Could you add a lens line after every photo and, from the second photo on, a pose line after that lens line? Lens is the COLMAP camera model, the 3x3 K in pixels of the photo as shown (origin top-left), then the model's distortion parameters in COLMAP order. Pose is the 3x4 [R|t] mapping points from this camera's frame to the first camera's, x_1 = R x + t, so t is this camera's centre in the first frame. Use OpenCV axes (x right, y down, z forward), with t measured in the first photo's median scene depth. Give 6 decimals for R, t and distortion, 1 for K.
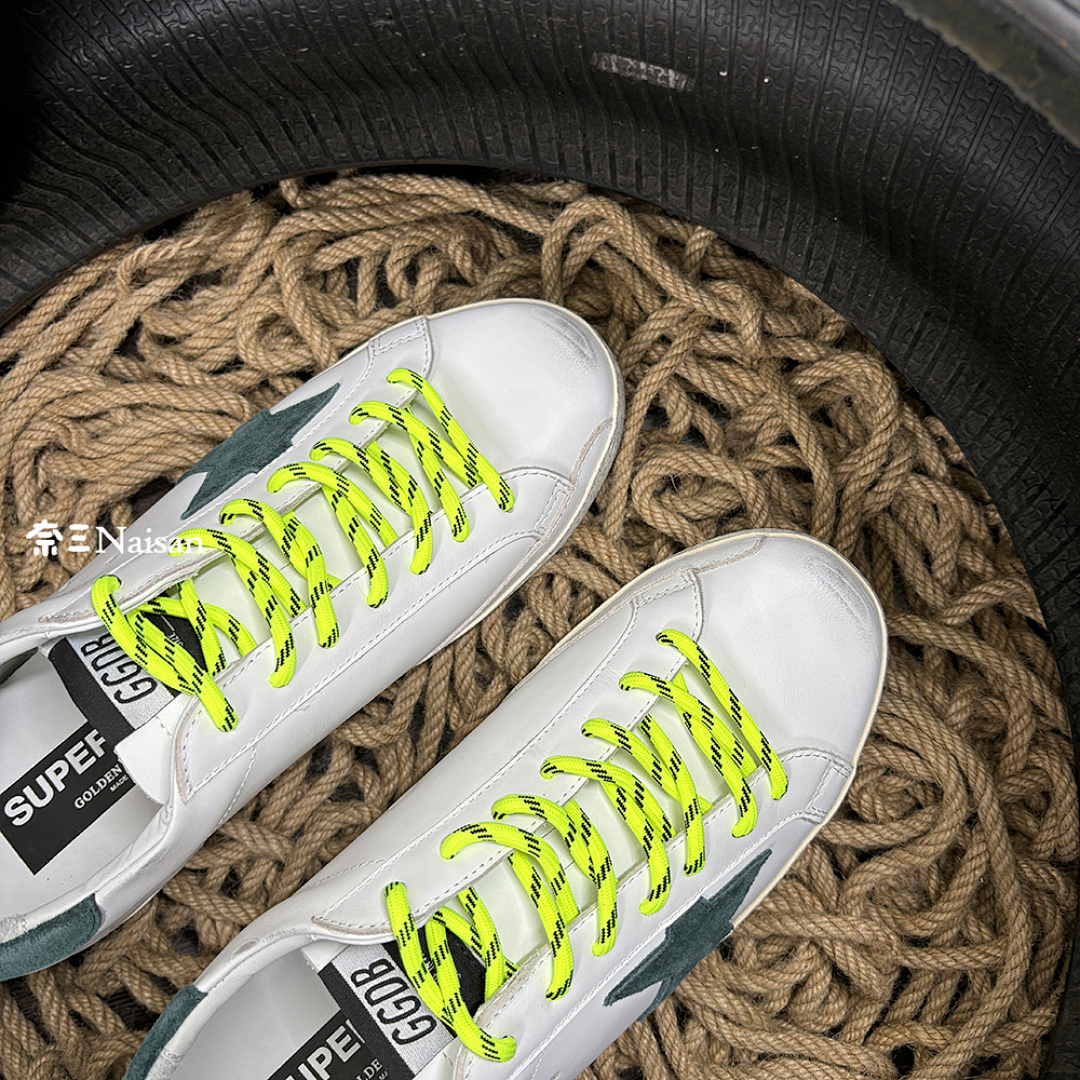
lens RADIAL K [[1134.4, 0, 540.5], [0, 1134.4, 543.5], [0, 0, 1]] dist [-0.042245, 0.135701]
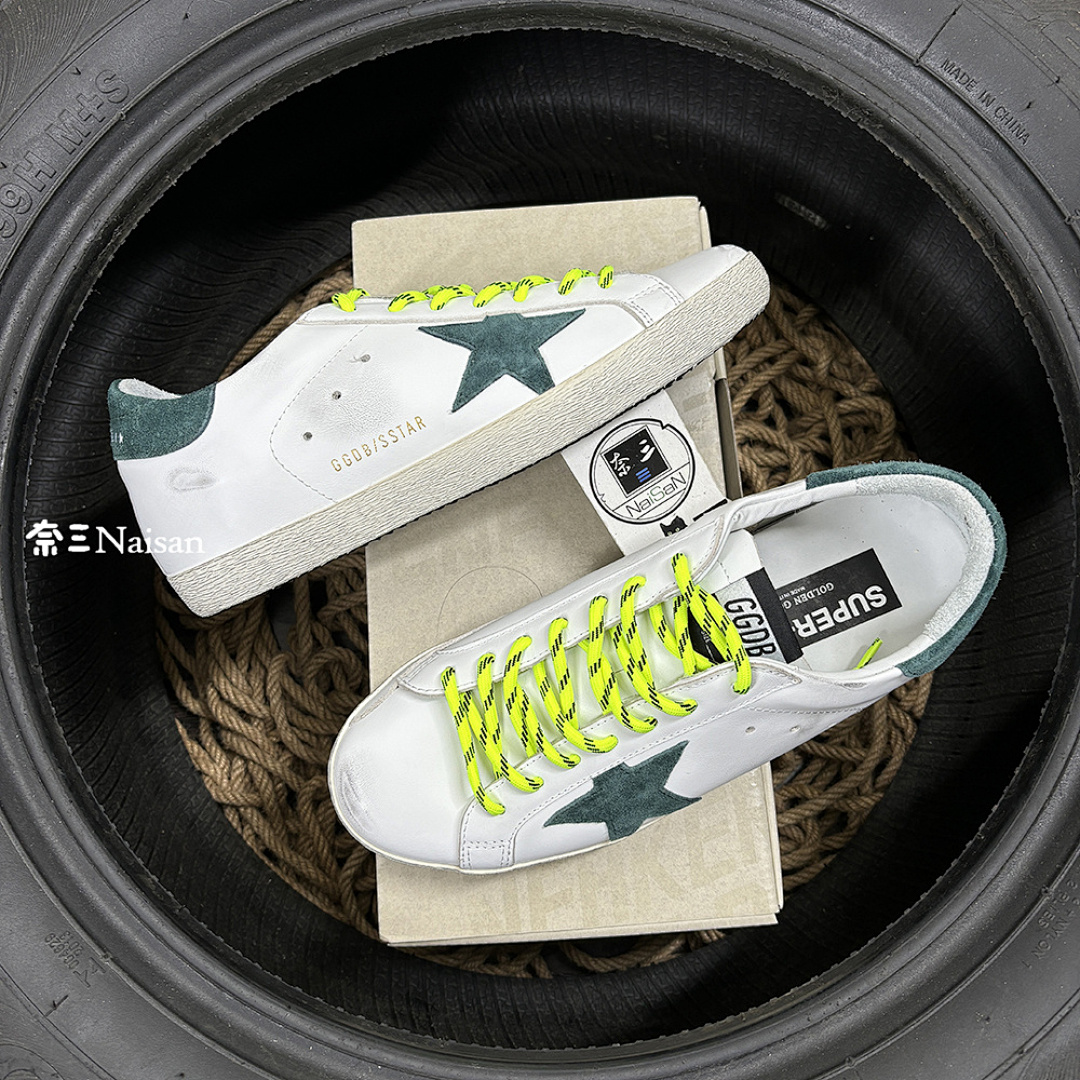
lens RADIAL K [[1151.5, 0, 533.7], [0, 1151.5, 544.3], [0, 0, 1]] dist [0.022198, 0.021380]
pose [[0.952170, 0.305463, -0.008085, -0.128792], [-0.304419, 0.945956, -0.111784, 0.376957], [-0.026498, 0.108899, 0.993700, -0.662297]]
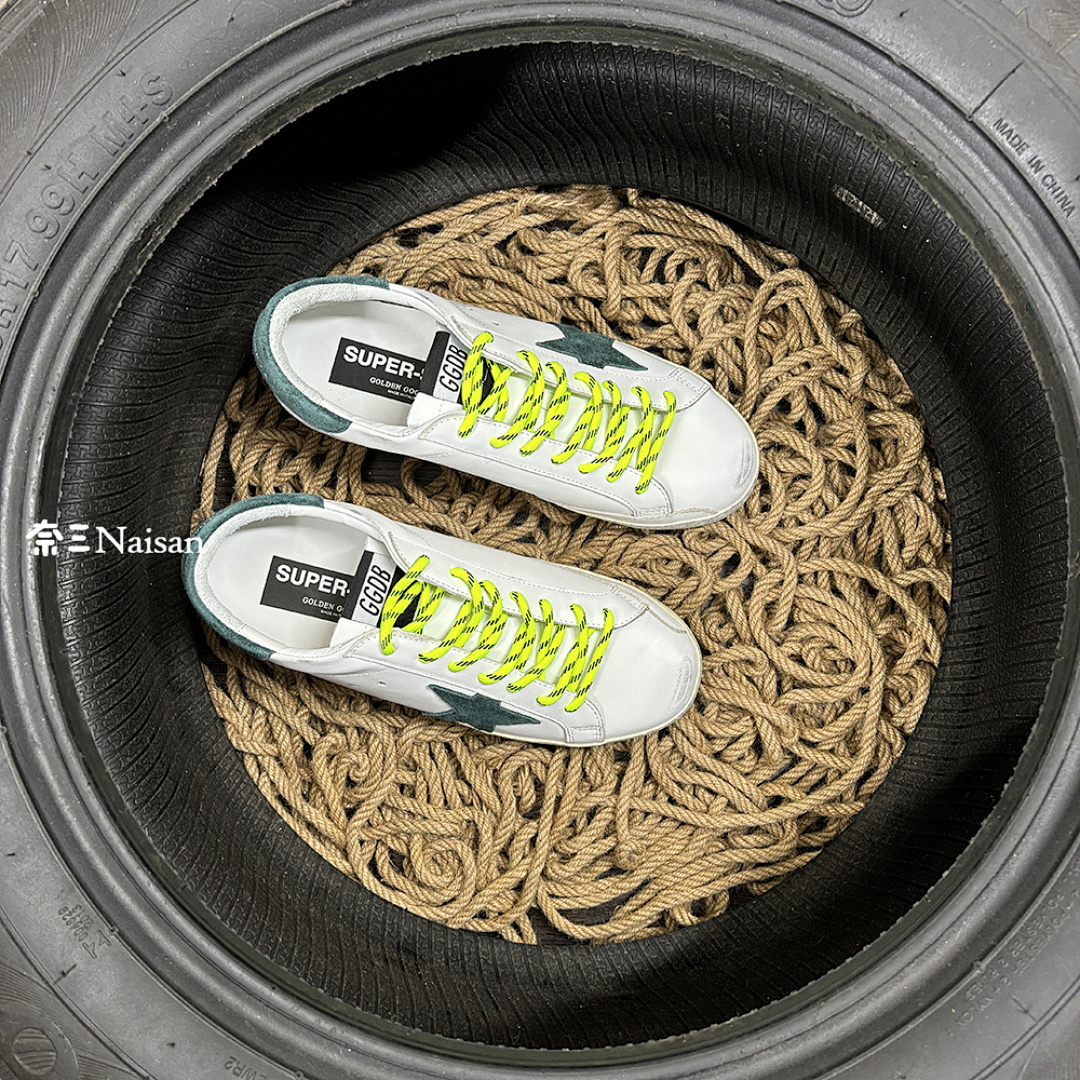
lens RADIAL K [[1143.5, 0, 540.0], [0, 1143.5, 540.0], [0, 0, 1]] dist [0.052561, -0.029431]
pose [[0.922249, 0.386299, -0.015182, -0.129551], [-0.385867, 0.922209, 0.025250, 0.168923], [0.023755, -0.017429, 0.999566, -0.714061]]
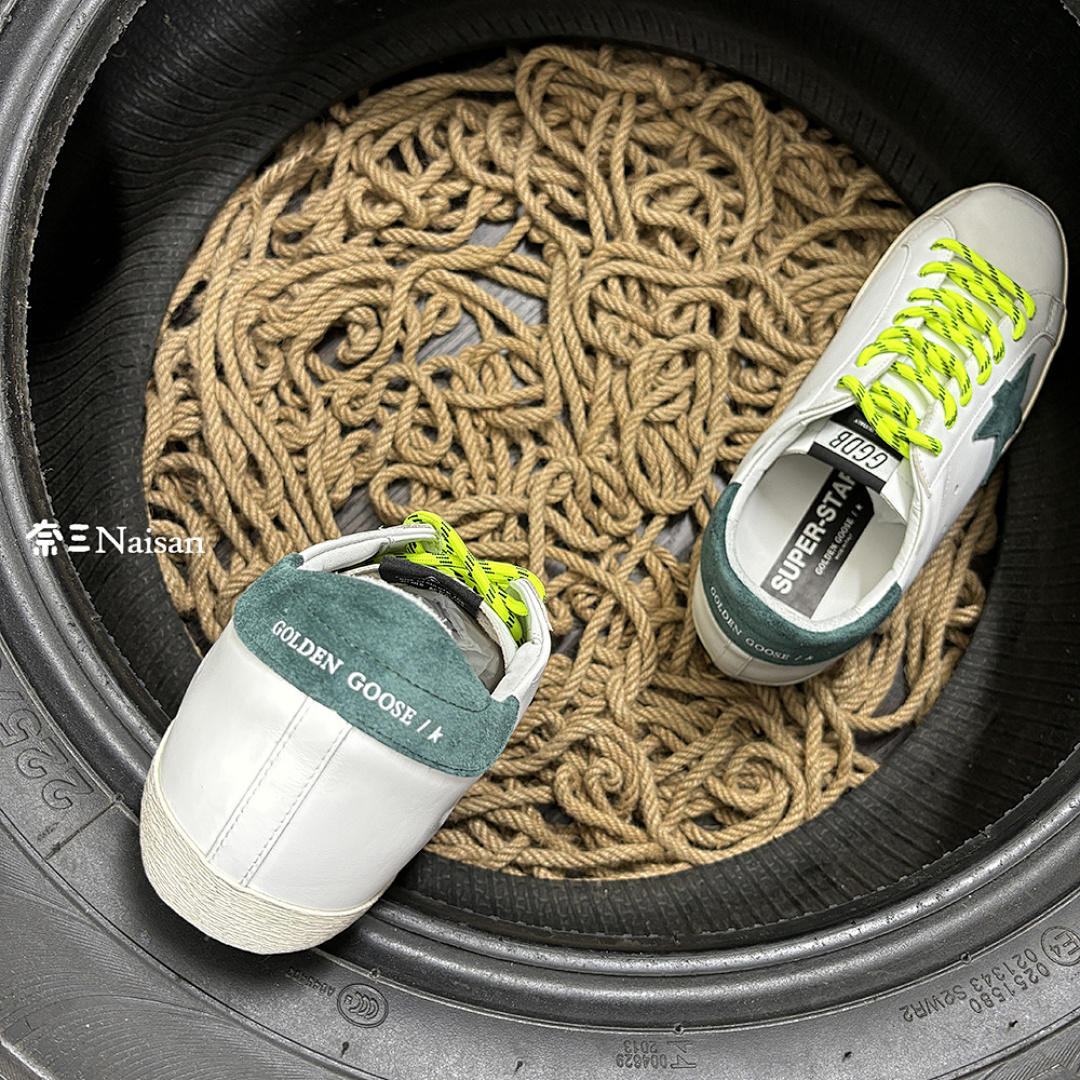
lens RADIAL K [[1143.5, 0, 540.0], [0, 1143.5, 540.0], [0, 0, 1]] dist [0.052561, -0.029431]
pose [[0.899930, -0.376657, 0.219672, -0.544627], [0.396179, 0.916748, -0.051141, 0.392087], [-0.182121, 0.133053, 0.974232, -0.452814]]
